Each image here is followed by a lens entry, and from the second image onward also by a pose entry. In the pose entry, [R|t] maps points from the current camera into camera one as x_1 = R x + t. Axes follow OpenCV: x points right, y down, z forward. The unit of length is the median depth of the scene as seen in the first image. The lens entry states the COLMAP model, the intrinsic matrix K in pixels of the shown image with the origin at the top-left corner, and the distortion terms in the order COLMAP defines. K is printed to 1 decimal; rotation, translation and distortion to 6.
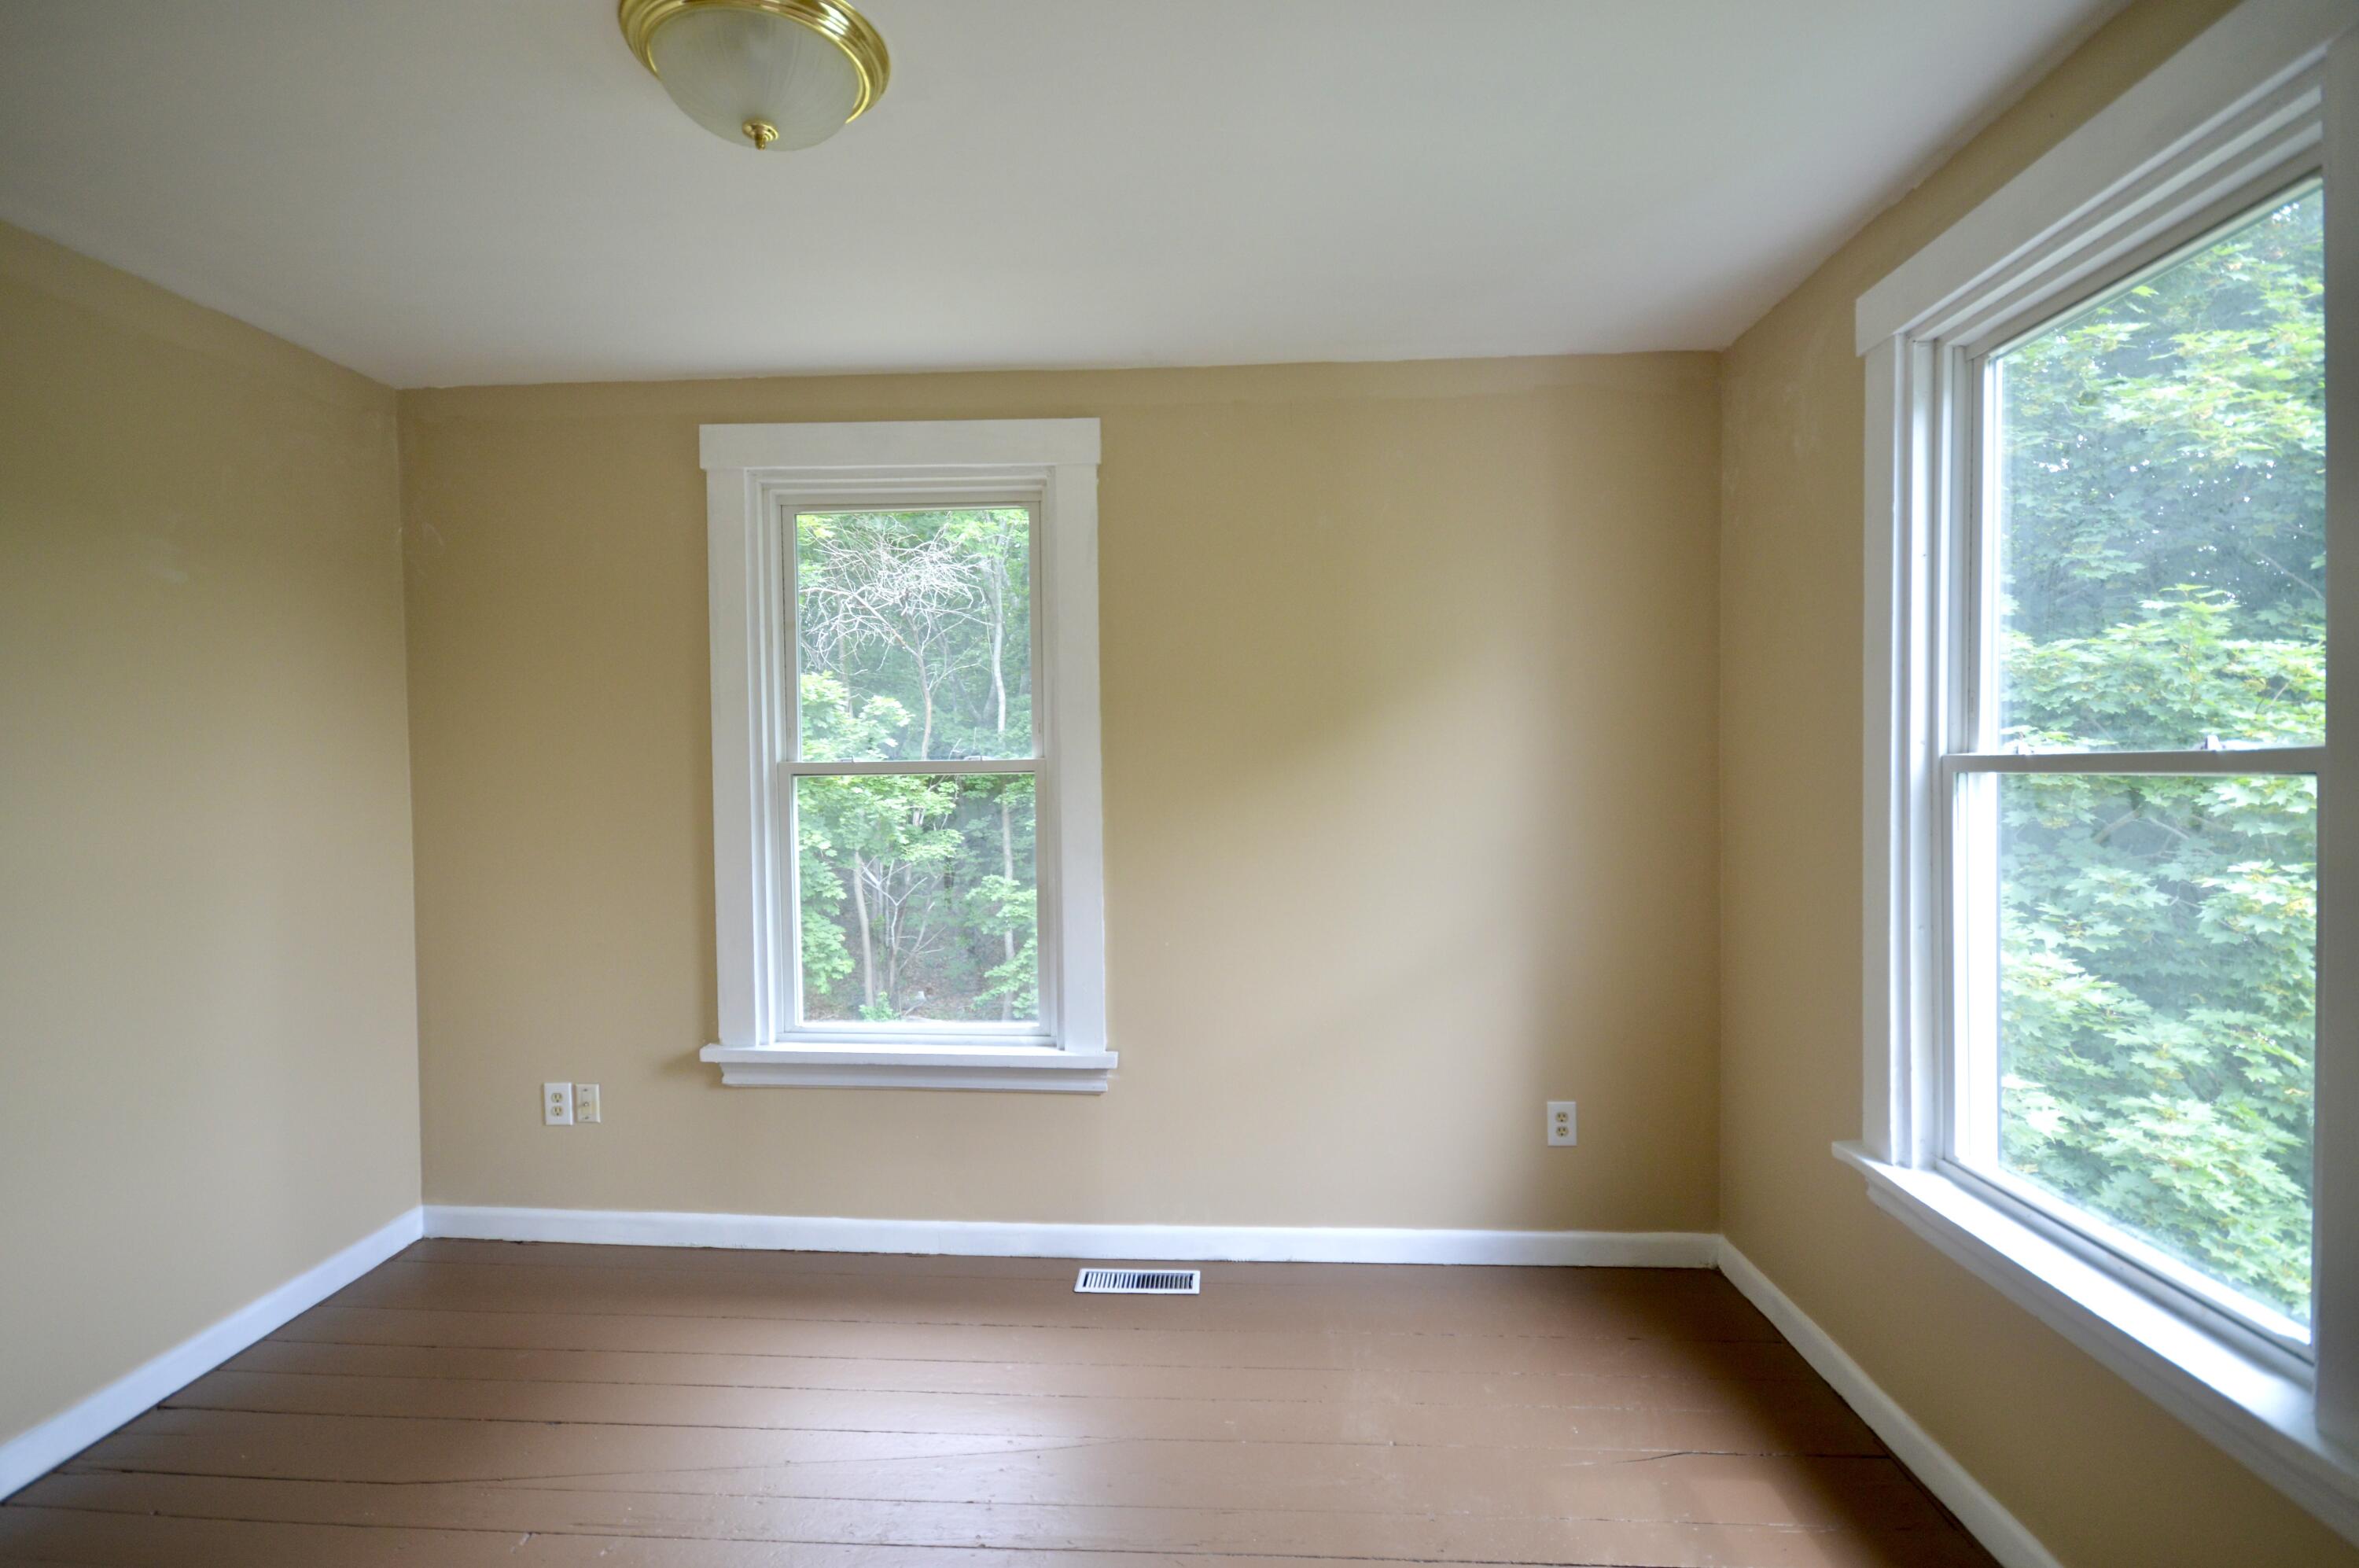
lens RADIAL K [[1094.3, 0, 1179.5], [0, 1094.3, 784.0], [0, 0, 1]] dist [-0.002410, 0.000077]
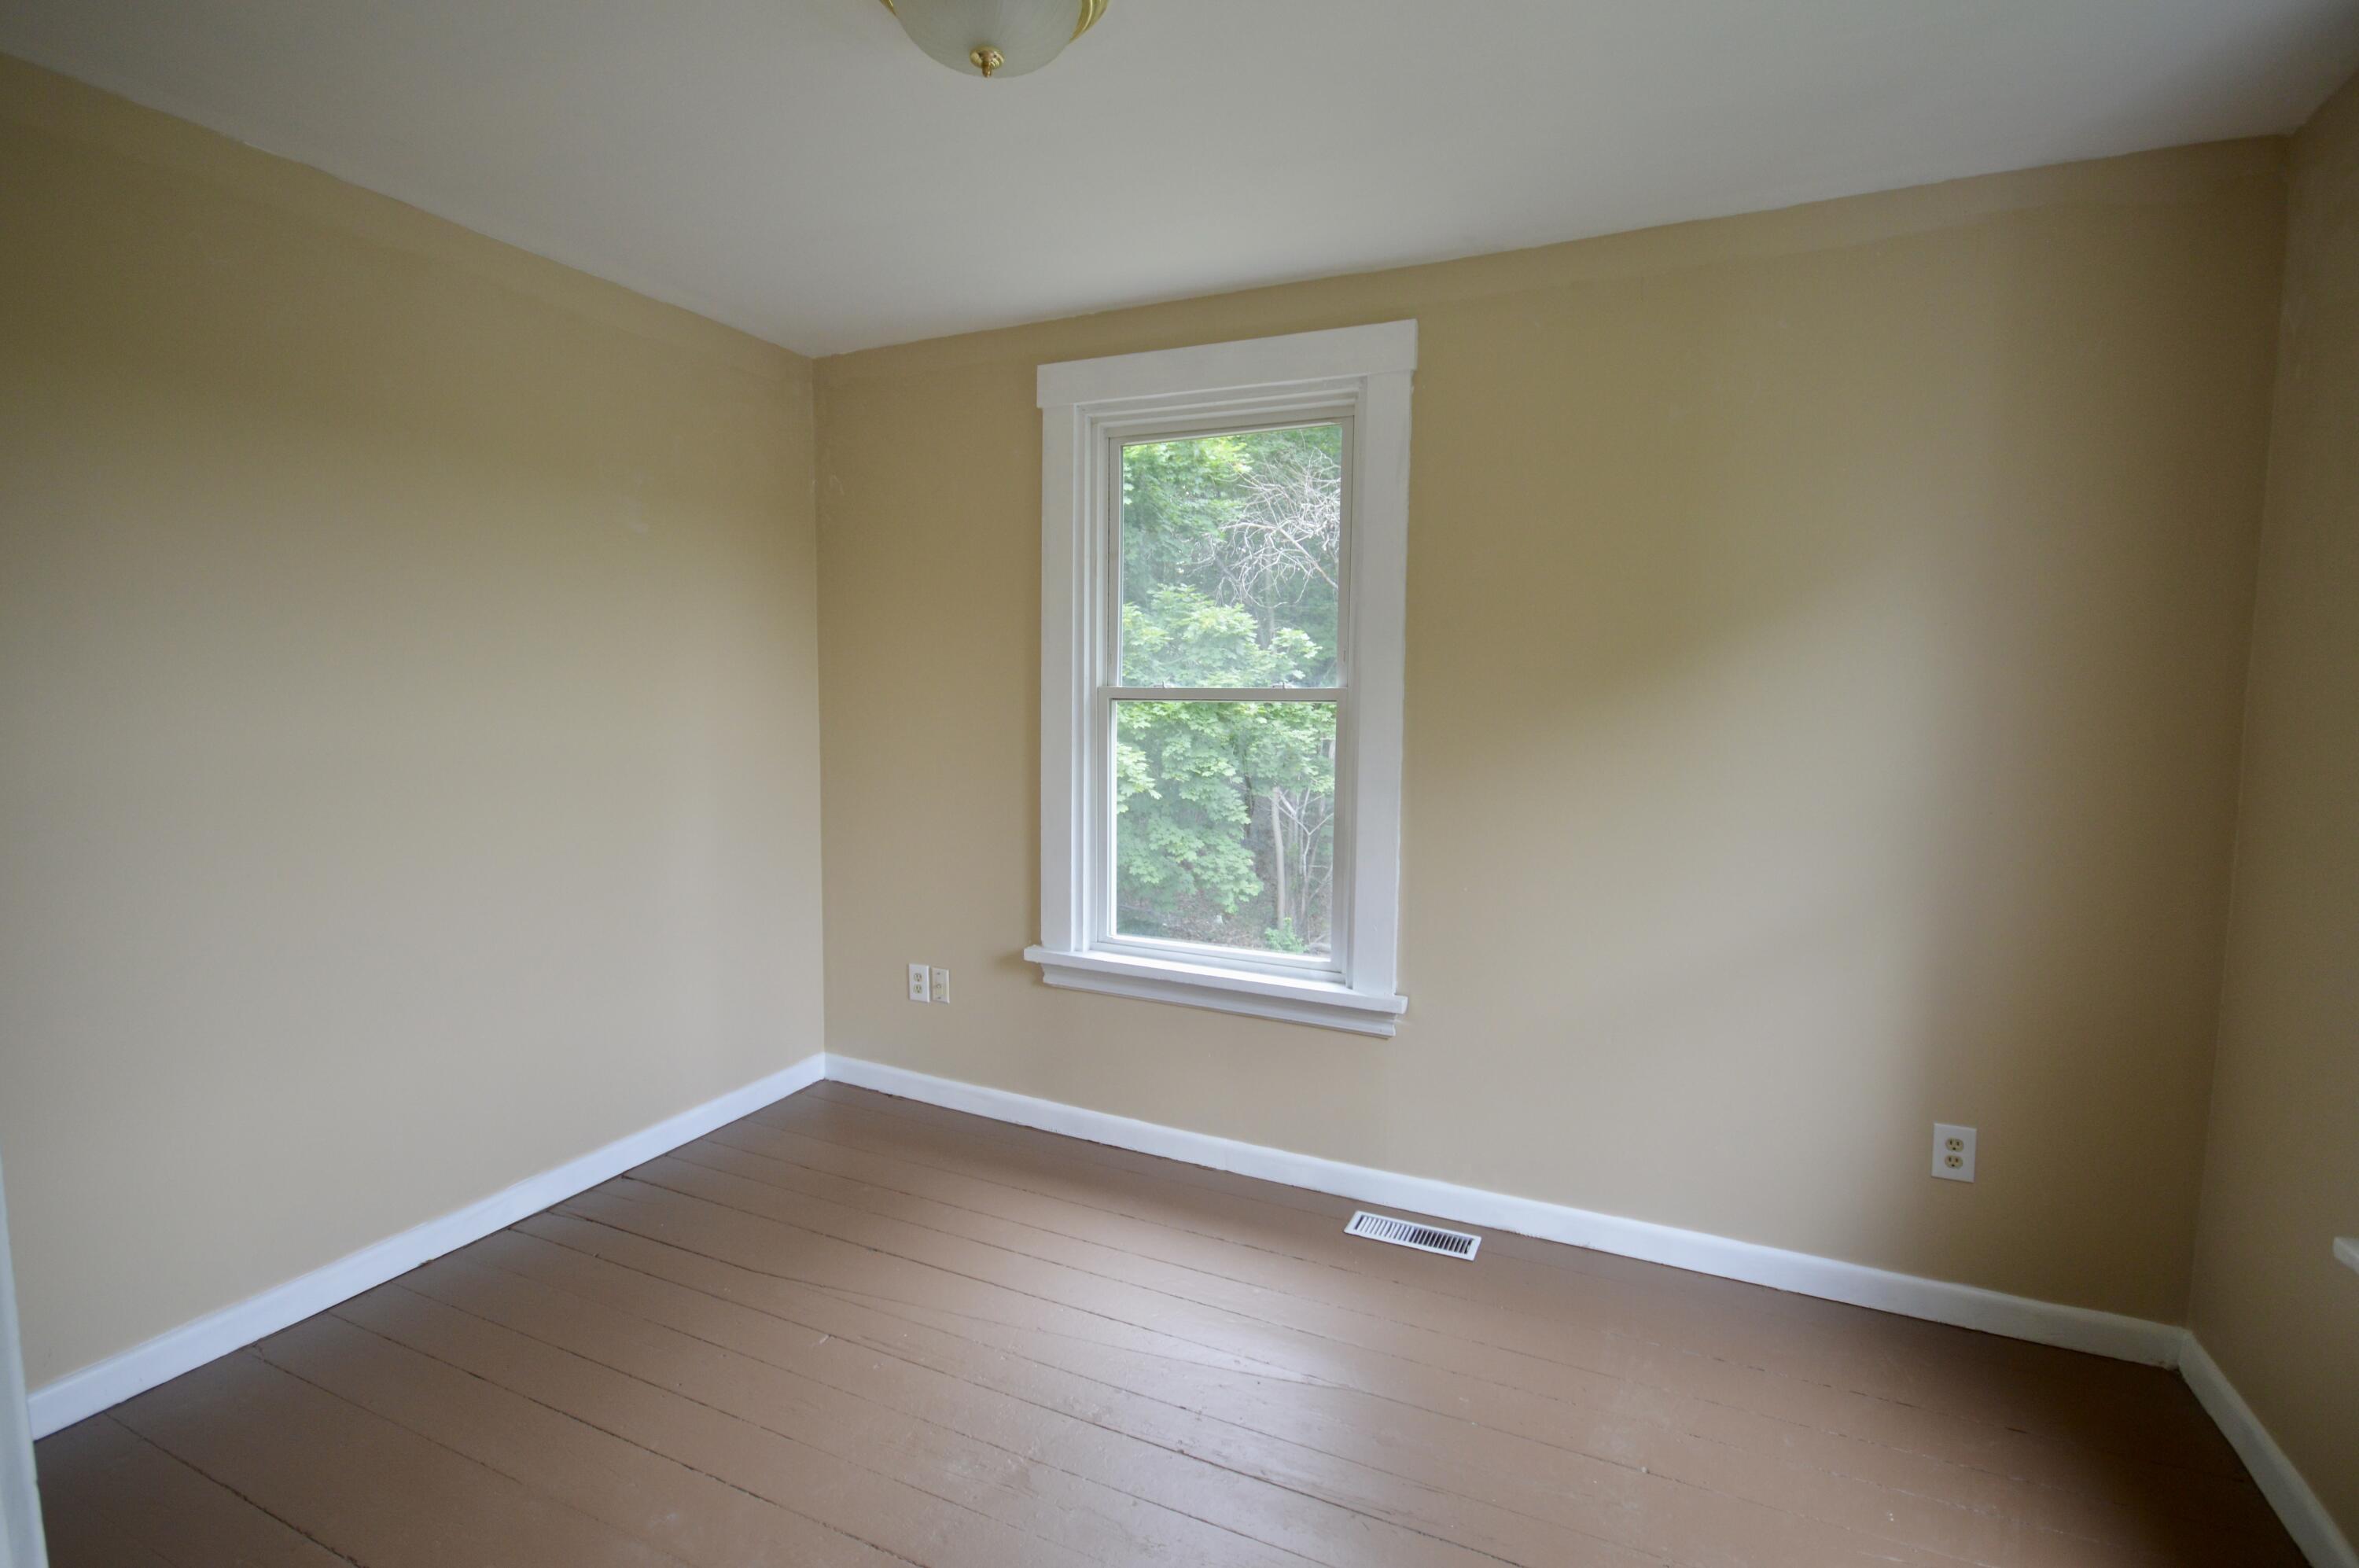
lens RADIAL K [[1100.6, 0, 1178.6], [0, 1100.6, 788.8], [0, 0, 1]] dist [-0.002564, -0.000989]
pose [[0.926090, 0.051955, -0.373708, 0.105031], [-0.028065, 0.997216, 0.069088, 0.002218], [0.376257, -0.053493, 0.924970, 0.045789]]
